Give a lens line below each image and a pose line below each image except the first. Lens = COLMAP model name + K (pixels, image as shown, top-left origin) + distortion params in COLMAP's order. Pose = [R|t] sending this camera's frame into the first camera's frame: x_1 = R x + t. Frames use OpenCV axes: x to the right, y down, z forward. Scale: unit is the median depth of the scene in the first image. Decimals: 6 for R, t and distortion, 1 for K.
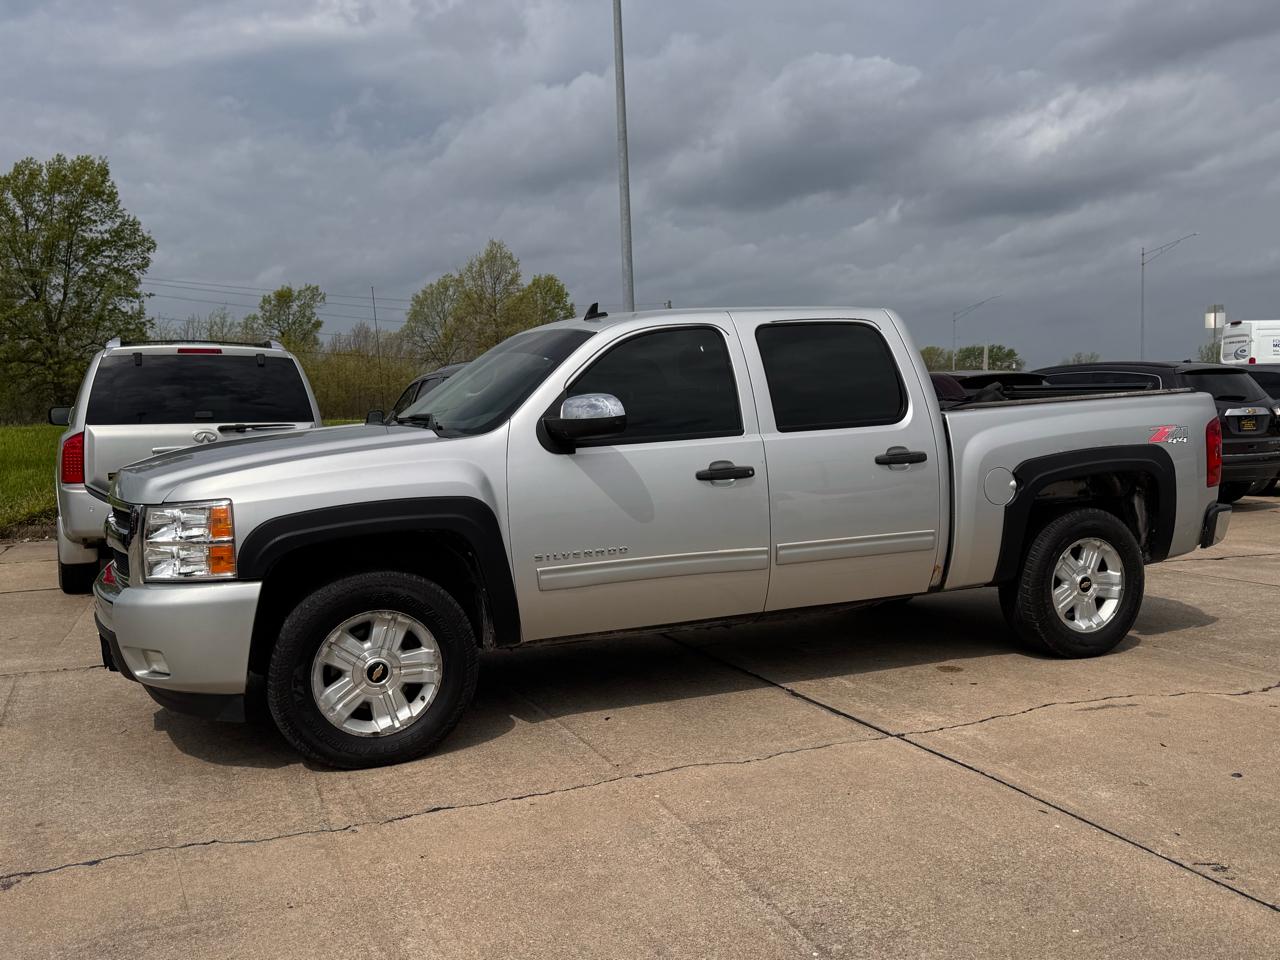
lens RADIAL K [[1133.5, 0, 639.7], [0, 1133.5, 488.7], [0, 0, 1]] dist [0.127034, -0.217451]
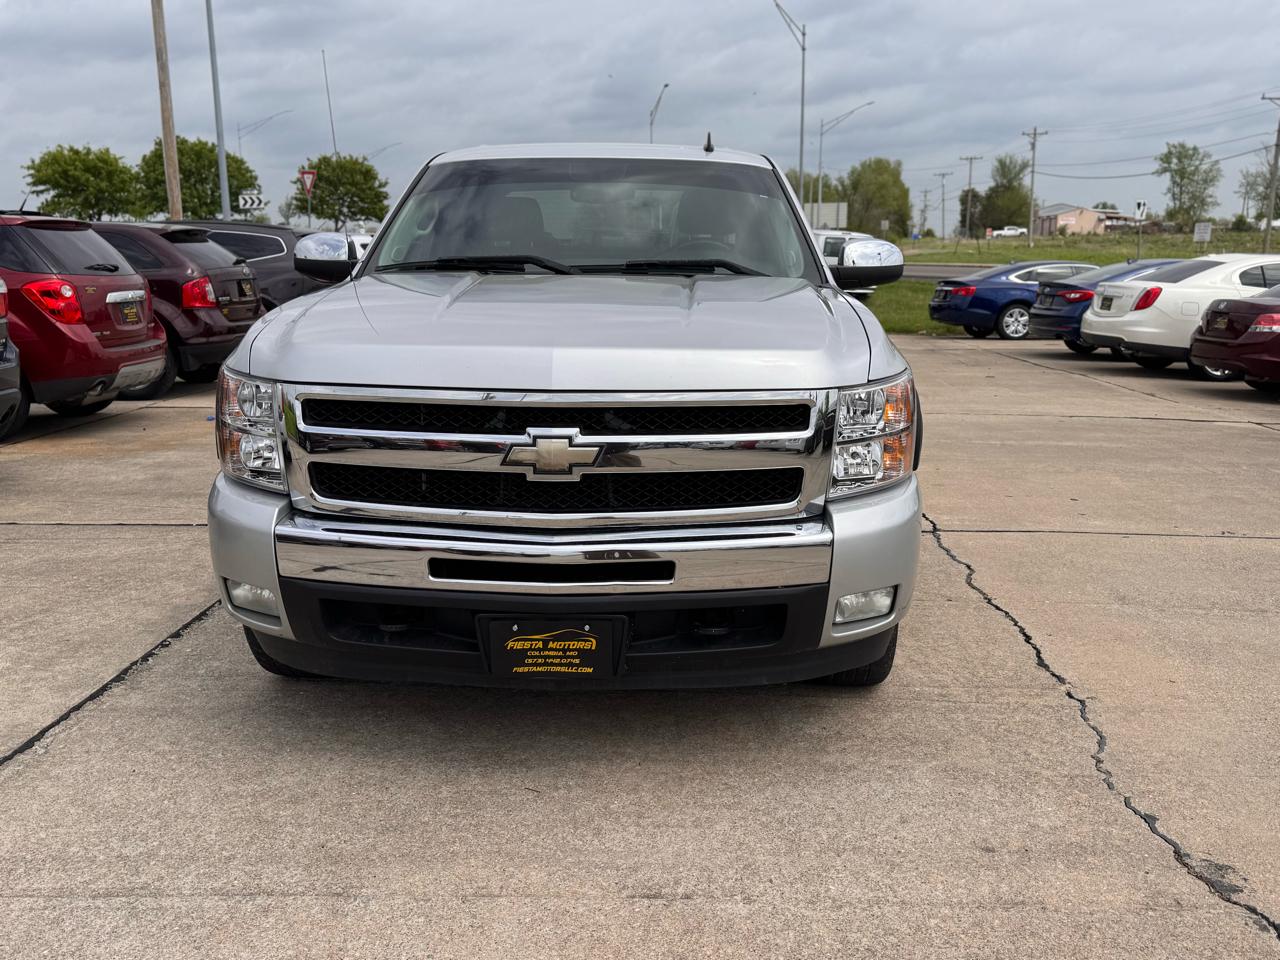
lens RADIAL K [[1139.2, 0, 653.3], [0, 1139.2, 479.4], [0, 0, 1]] dist [0.139213, -0.230132]
pose [[0.428886, -0.153561, 0.890211, -0.963142], [0.060500, 0.988116, 0.141302, -0.030353], [-0.901330, -0.006745, 0.433080, 0.714799]]
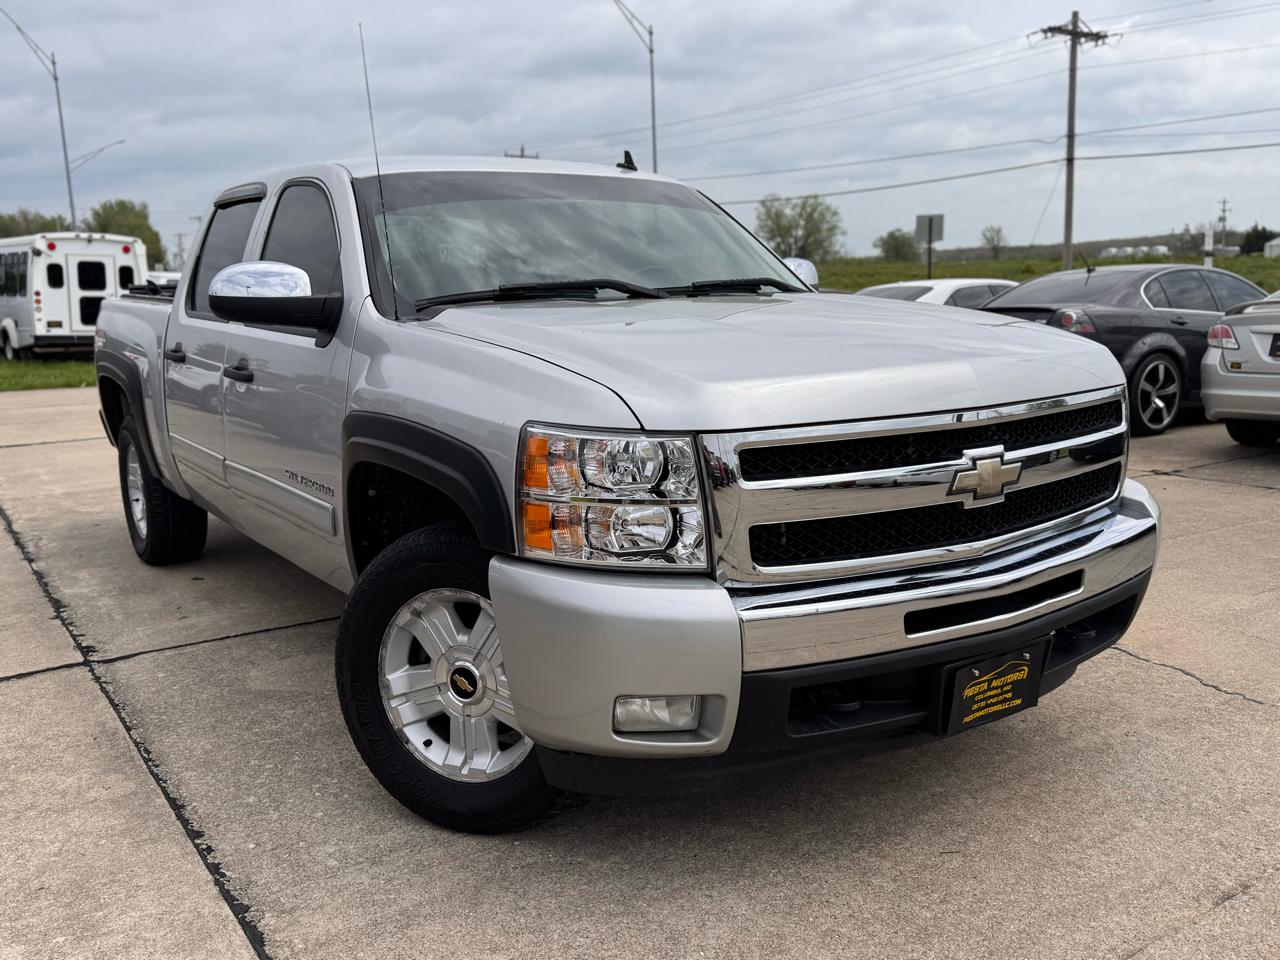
lens RADIAL K [[1133.5, 0, 639.7], [0, 1133.5, 488.7], [0, 0, 1]] dist [0.127034, -0.217451]
pose [[-0.171361, -0.147048, 0.974173, -0.960440], [0.113561, 0.979260, 0.167792, -0.066195], [-0.978642, 0.139381, -0.151108, 1.249785]]
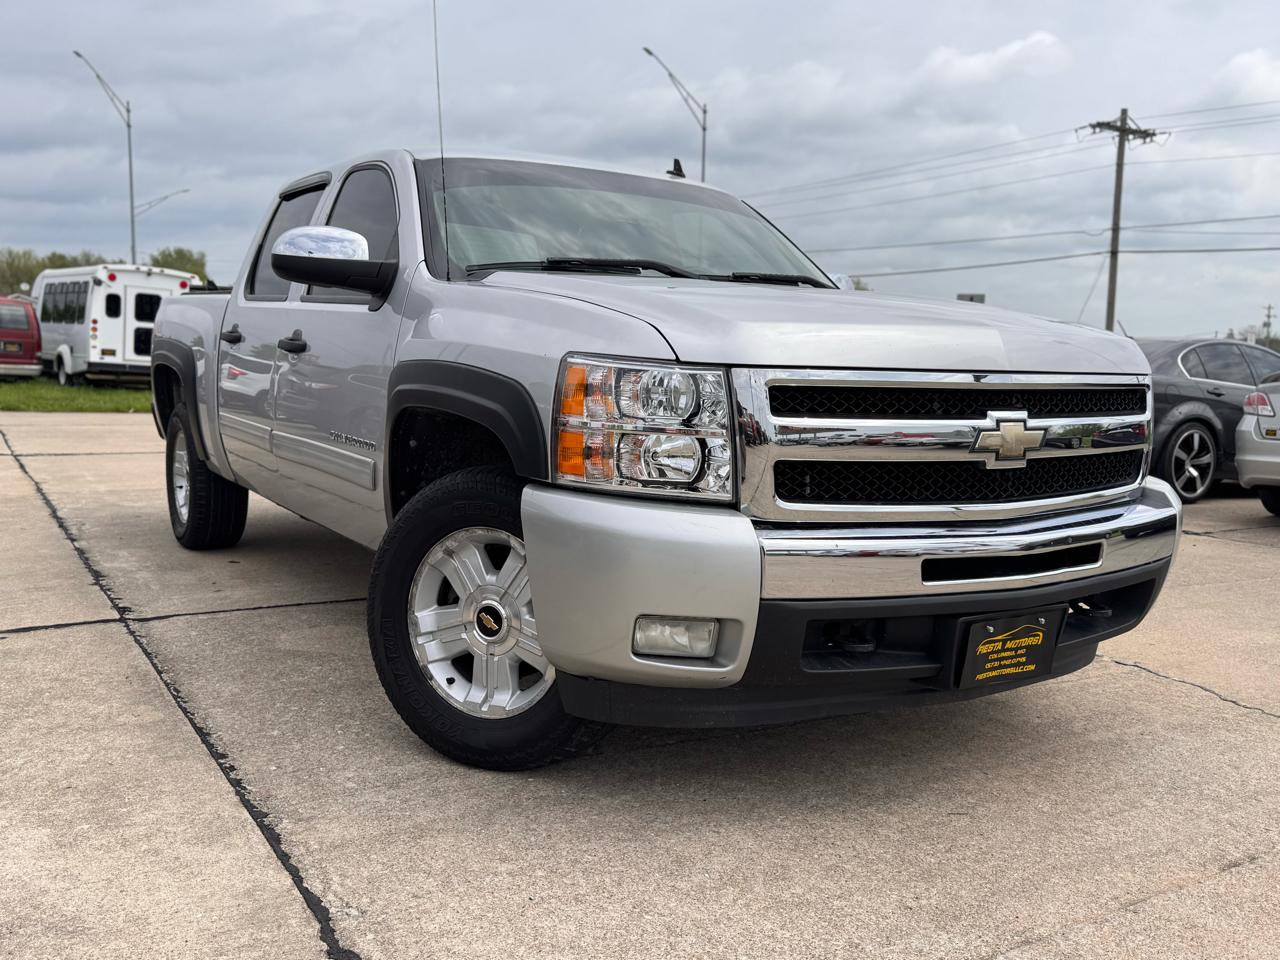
lens RADIAL K [[1133.5, 0, 639.7], [0, 1133.5, 488.7], [0, 0, 1]] dist [0.127034, -0.217451]
pose [[-0.138160, -0.094830, 0.985860, -0.986502], [0.058544, 0.992883, 0.103710, -0.008036], [-0.988678, 0.072045, -0.131625, 1.259198]]
